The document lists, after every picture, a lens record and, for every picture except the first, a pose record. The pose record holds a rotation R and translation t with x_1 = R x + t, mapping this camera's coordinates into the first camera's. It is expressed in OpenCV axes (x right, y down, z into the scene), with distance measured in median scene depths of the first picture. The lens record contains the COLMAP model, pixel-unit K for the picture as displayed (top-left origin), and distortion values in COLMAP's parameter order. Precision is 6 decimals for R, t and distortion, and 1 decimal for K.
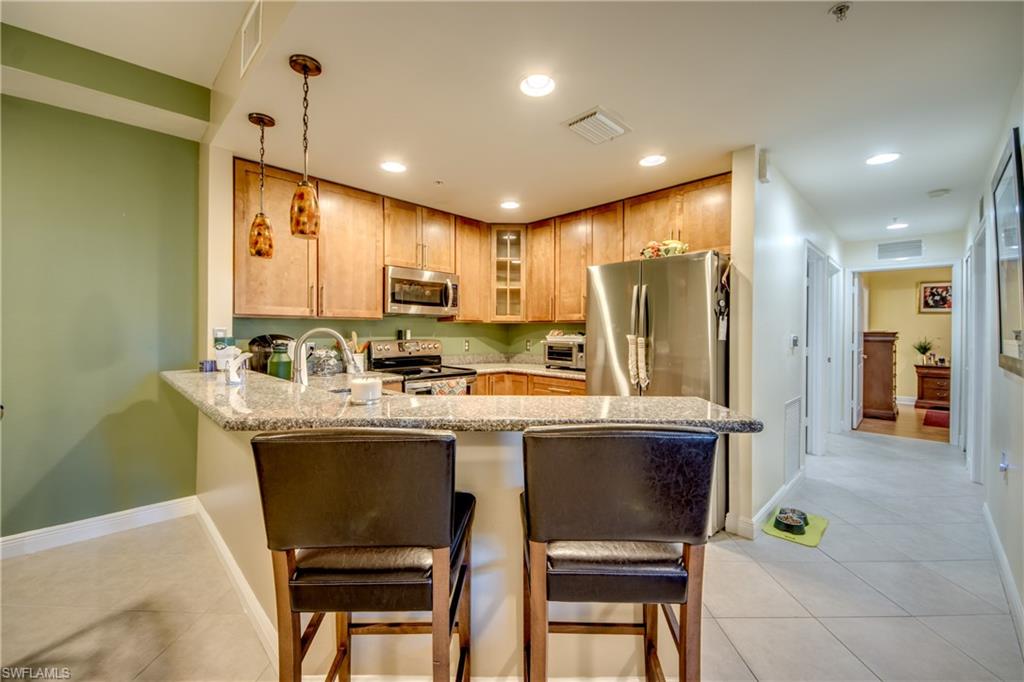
lens RADIAL K [[403.9, 0, 512.6], [0, 403.9, 328.9], [0, 0, 1]] dist [0.031502, -0.024042]
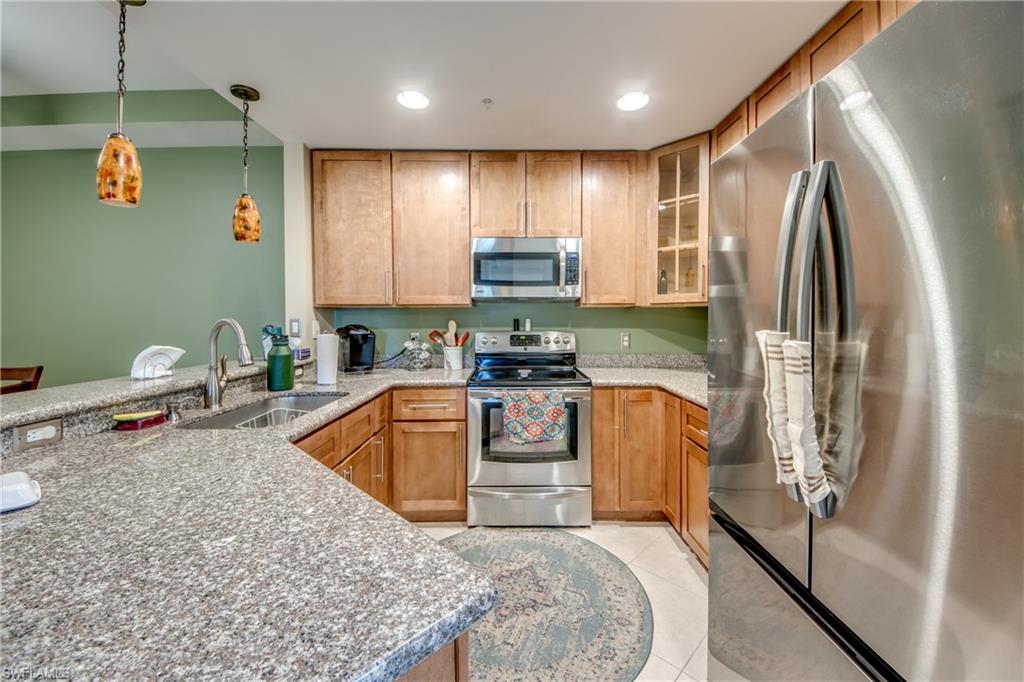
lens RADIAL K [[391.7, 0, 512.6], [0, 391.7, 323.9], [0, 0, 1]] dist [0.033550, -0.021171]
pose [[0.710515, 0.001167, -0.703681, 0.254124], [0.006797, 0.999941, 0.008522, 0.005943], [0.703649, -0.010838, 0.710465, 0.437932]]
